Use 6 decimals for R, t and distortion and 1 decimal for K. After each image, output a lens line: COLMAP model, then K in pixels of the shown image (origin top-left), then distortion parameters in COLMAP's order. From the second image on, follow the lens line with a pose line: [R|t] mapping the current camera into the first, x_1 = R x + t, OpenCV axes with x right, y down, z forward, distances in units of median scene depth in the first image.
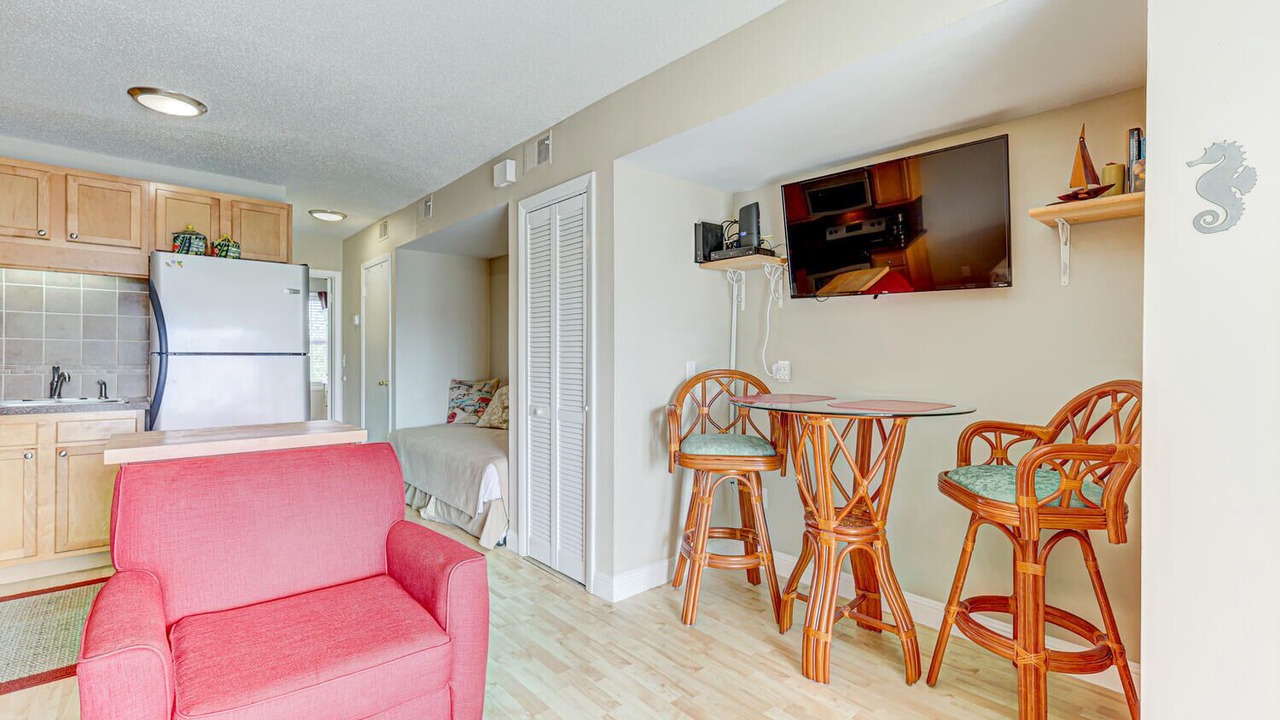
lens RADIAL K [[555.5, 0, 635.4], [0, 555.5, 359.1], [0, 0, 1]] dist [0.005430, -0.000589]
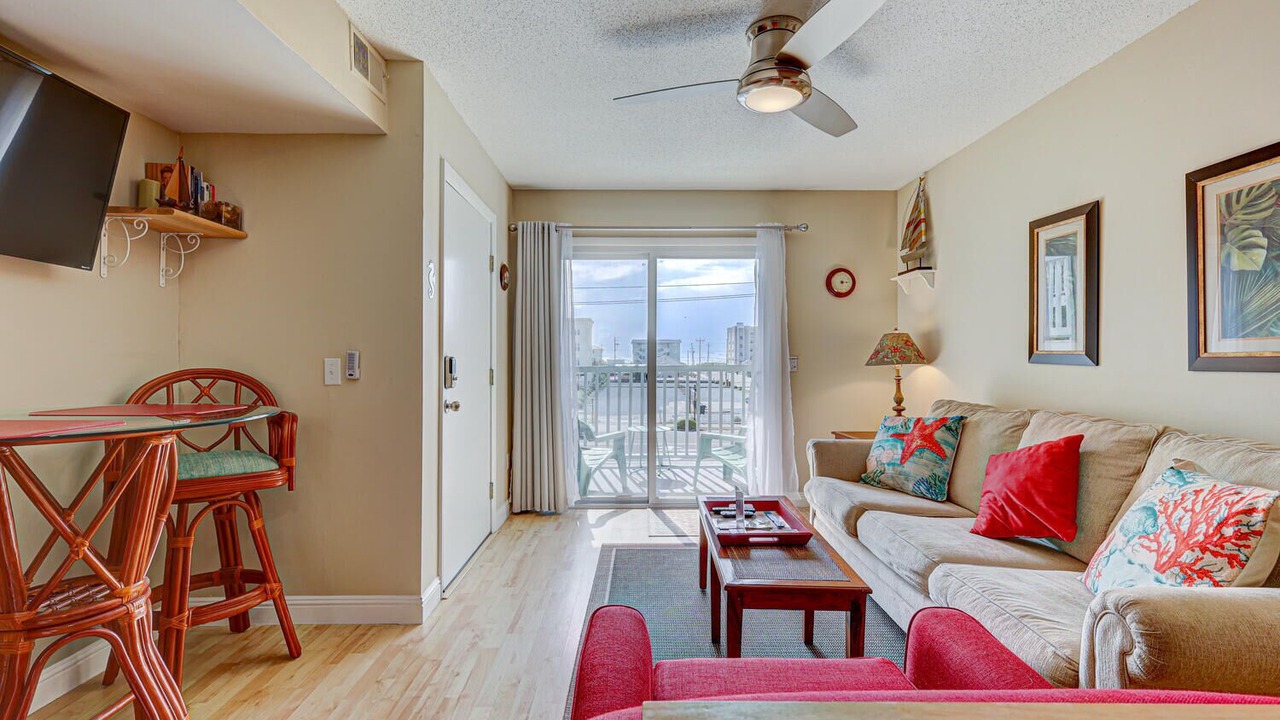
lens RADIAL K [[555.5, 0, 642.2], [0, 555.5, 357.5], [0, 0, 1]] dist [0.005430, -0.000589]
pose [[-0.754302, -0.008281, 0.656476, -0.396400], [-0.002314, 0.999948, 0.009954, -0.000349], [-0.656524, 0.005989, -0.754282, 0.747023]]
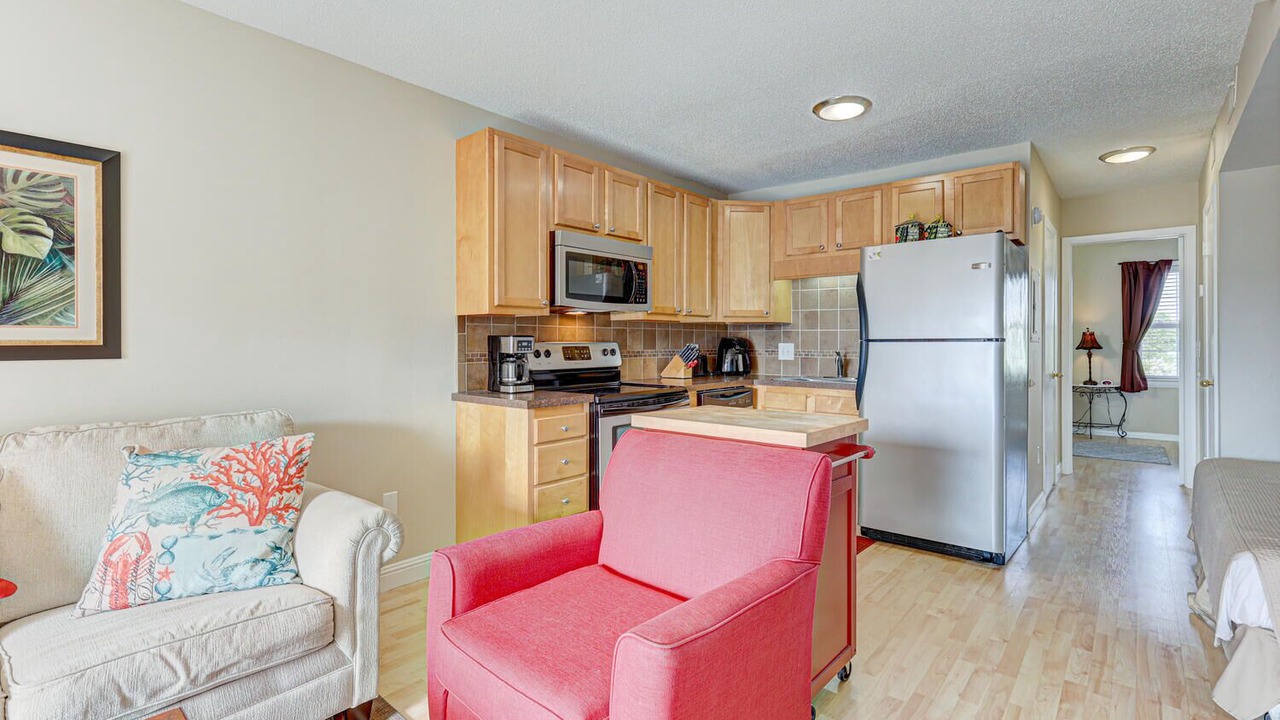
lens RADIAL K [[586.5, 0, 666.9], [0, 586.5, 340.5], [0, 0, 1]] dist [0.005867, -0.001058]
pose [[0.156737, -0.008641, -0.987603, 0.209804], [-0.003496, 0.999951, -0.009304, 0.001850], [0.987634, 0.004911, 0.156699, 0.434117]]
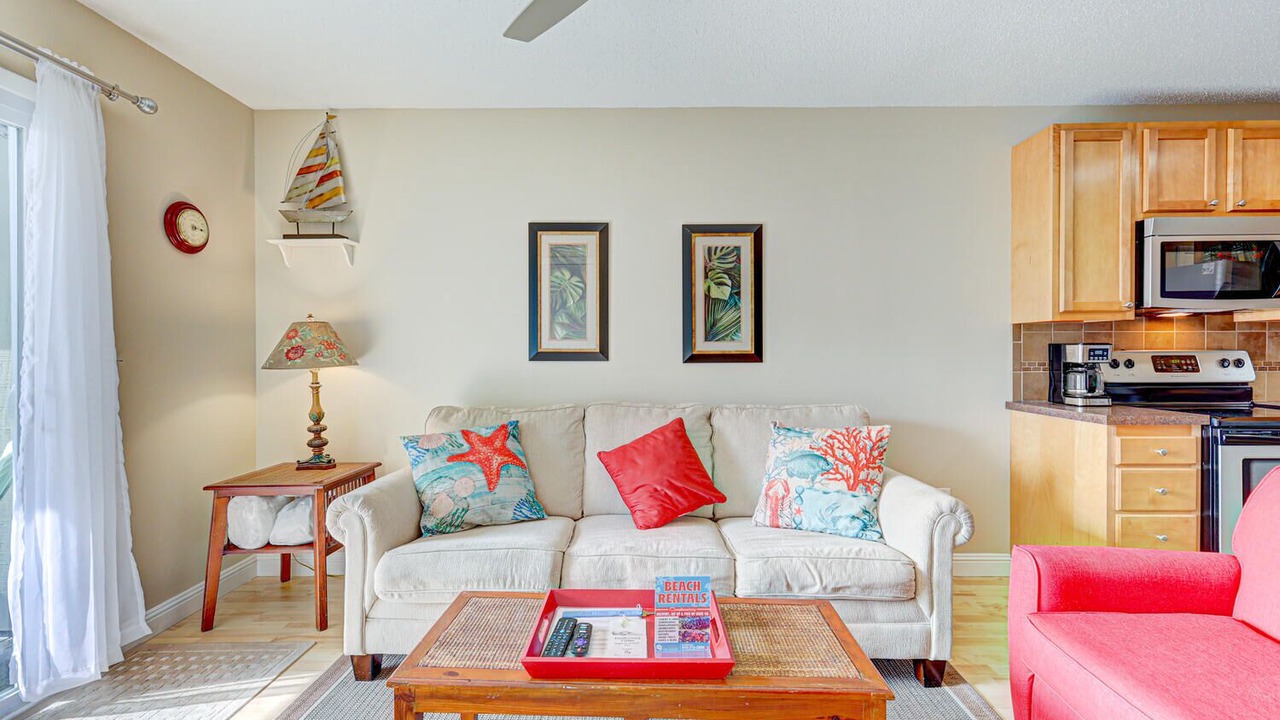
lens RADIAL K [[555.5, 0, 639.7], [0, 555.5, 356.8], [0, 0, 1]] dist [0.005430, -0.000589]
pose [[-0.671826, 0.002897, -0.740703, 0.288687], [-0.004325, 0.999960, 0.007834, 0.002223], [0.740696, 0.008466, -0.671787, 0.405045]]
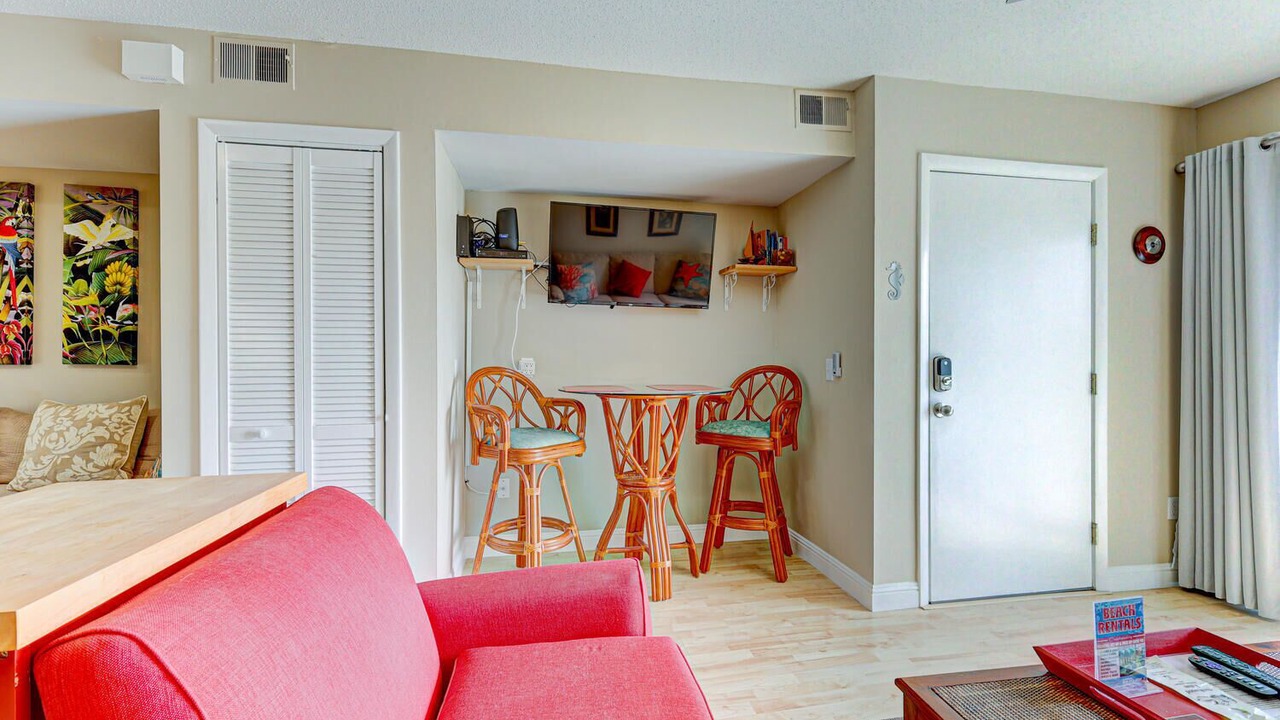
lens RADIAL K [[555.5, 0, 639.3], [0, 555.5, 357.1], [0, 0, 1]] dist [0.005430, -0.000589]
pose [[0.525228, -0.008008, 0.850924, -0.527943], [0.009218, 0.999951, 0.003721, -0.000071], [-0.850912, 0.005890, 0.525276, 0.229780]]
